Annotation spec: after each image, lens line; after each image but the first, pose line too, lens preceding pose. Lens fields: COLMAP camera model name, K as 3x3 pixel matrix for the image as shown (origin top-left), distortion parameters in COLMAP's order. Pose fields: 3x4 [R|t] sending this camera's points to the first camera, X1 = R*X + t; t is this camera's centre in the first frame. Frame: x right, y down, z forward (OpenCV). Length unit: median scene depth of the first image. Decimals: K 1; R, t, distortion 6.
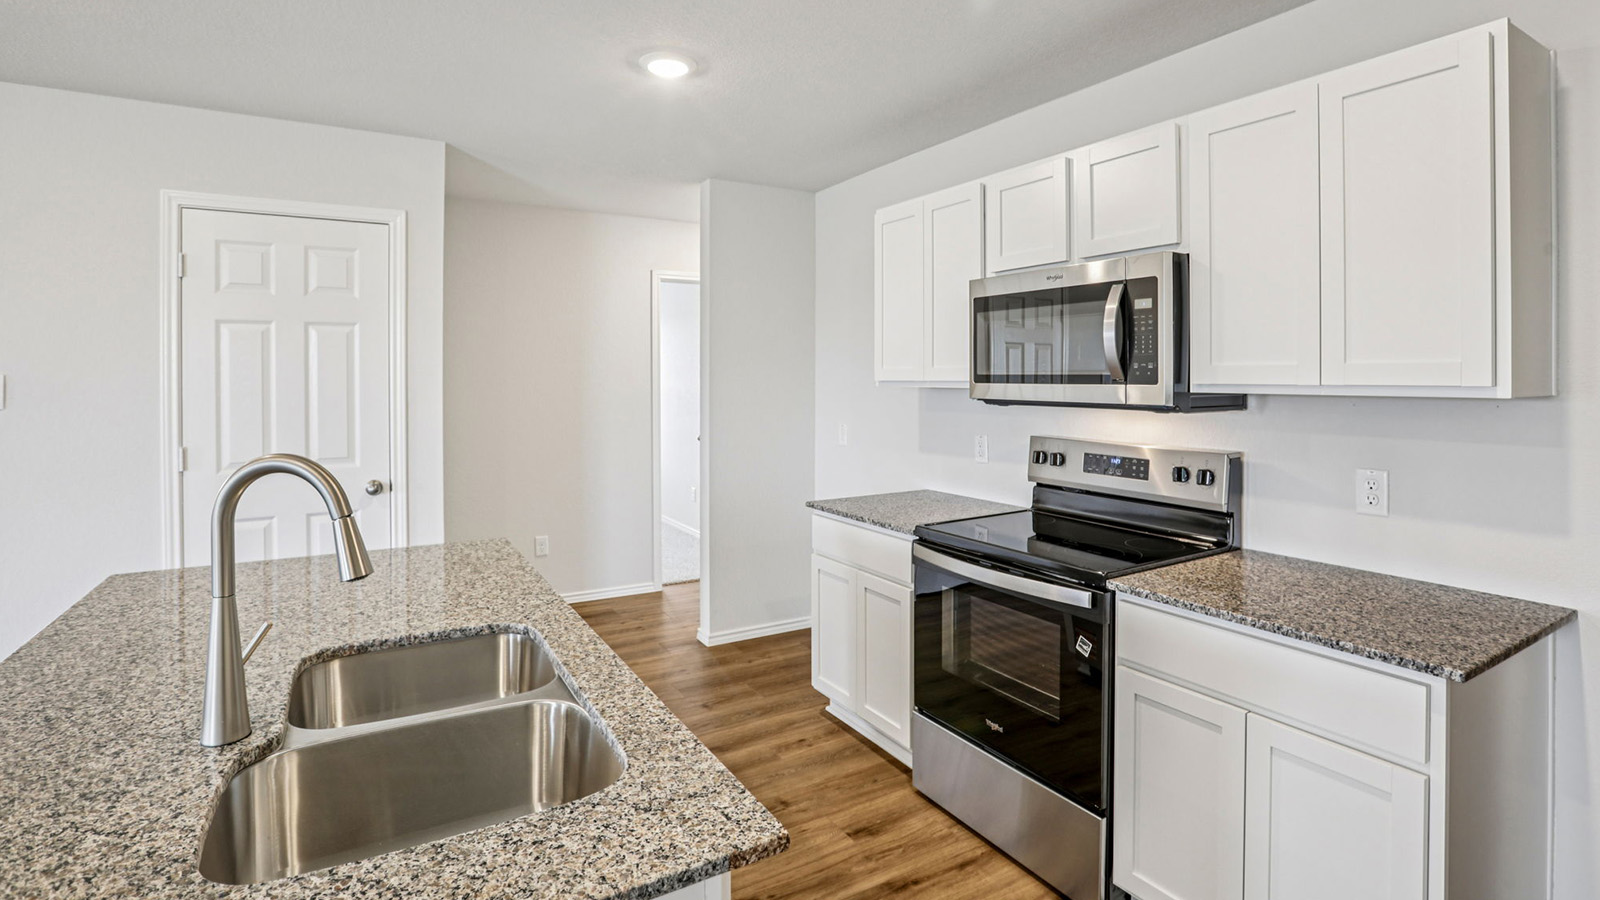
lens RADIAL K [[818.2, 0, 819.4], [0, 818.2, 398.8], [0, 0, 1]] dist [-0.044438, 0.015668]
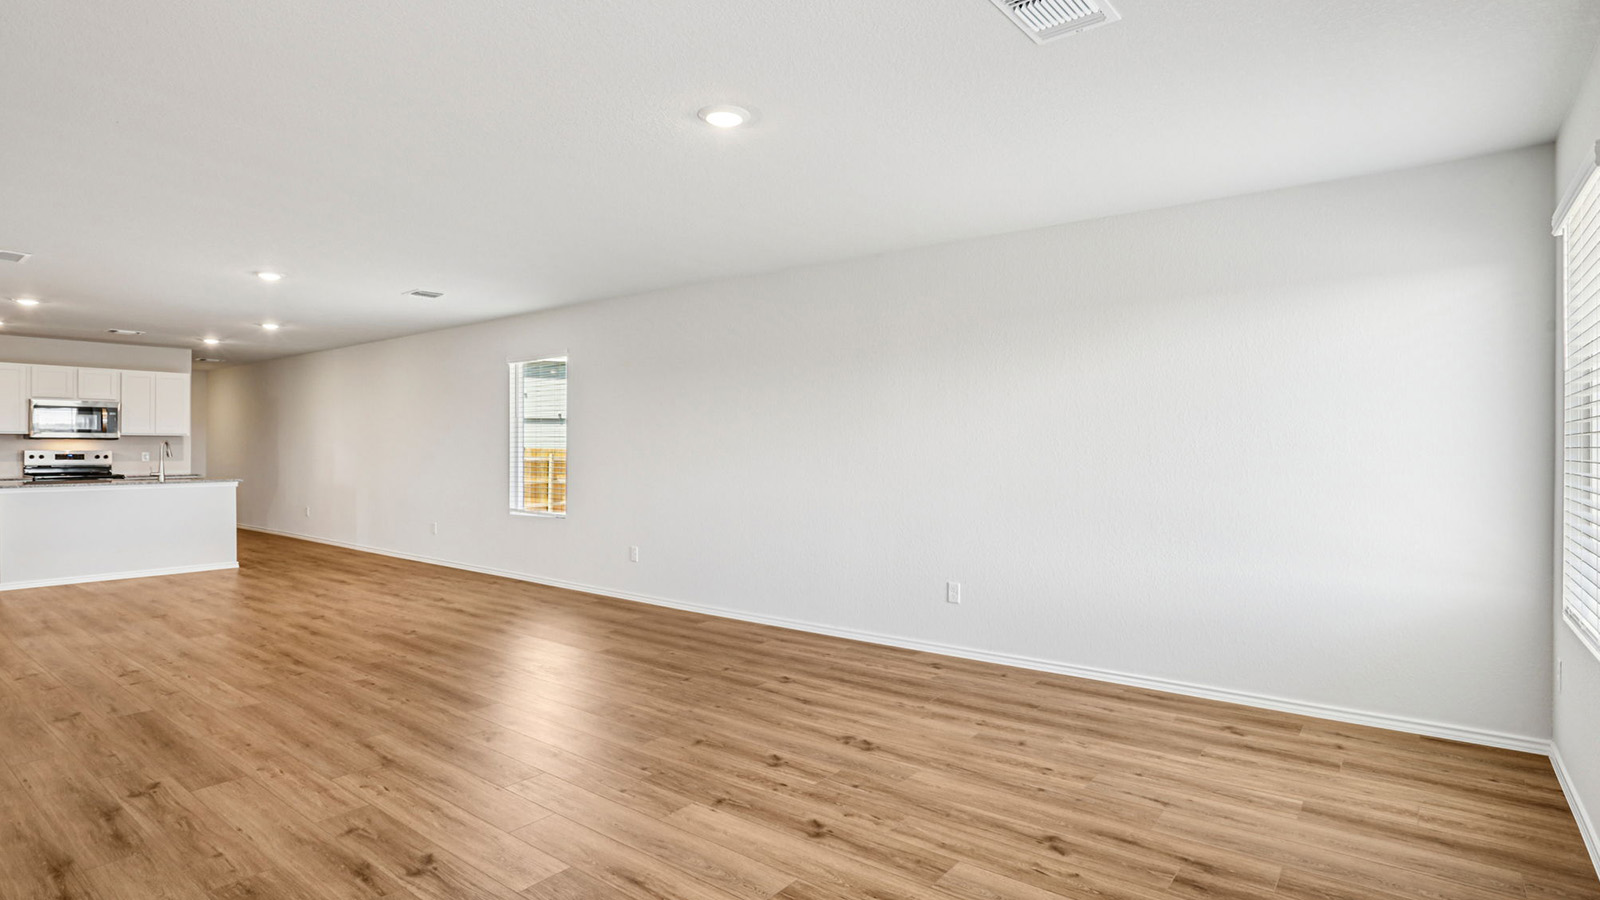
lens RADIAL K [[818.2, 0, 837.5], [0, 818.2, 440.9], [0, 0, 1]] dist [-0.044438, 0.015668]
pose [[-0.402464, 0.006018, 0.915416, -4.155363], [0.023615, 0.999714, 0.003810, 0.081068], [-0.915131, 0.023151, -0.402491, -0.650863]]
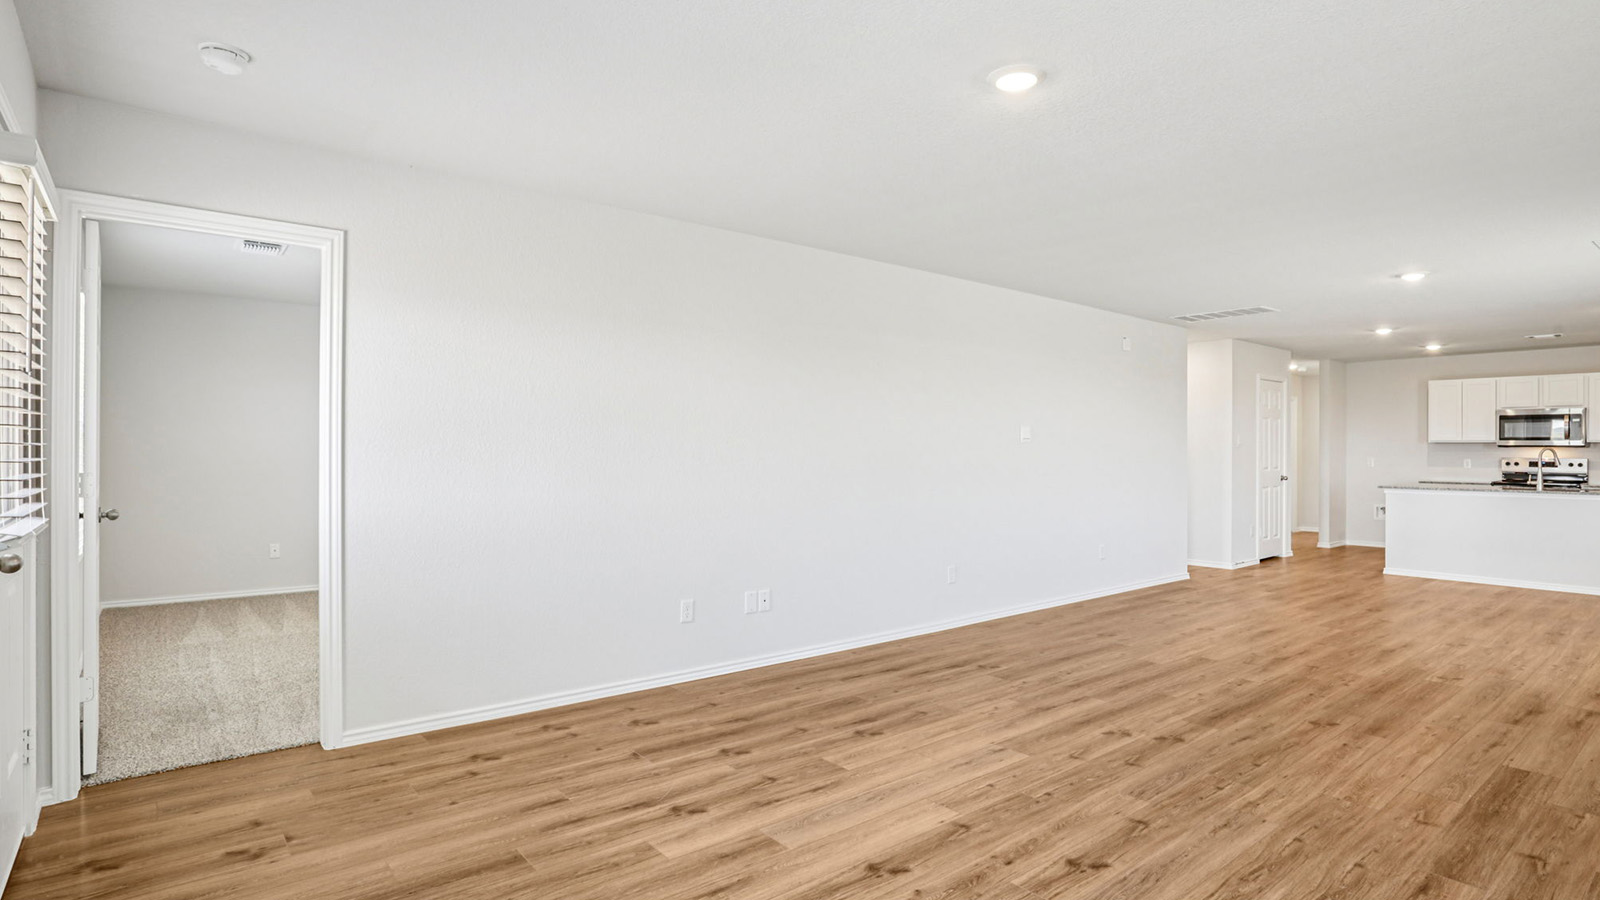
lens RADIAL K [[818.2, 0, 791.9], [0, 818.2, 452.7], [0, 0, 1]] dist [-0.044438, 0.015668]
pose [[0.987873, 0.003416, 0.155227, -3.457891], [0.000290, 0.999716, -0.023846, 0.116412], [-0.155265, 0.023602, 0.987591, -1.944952]]
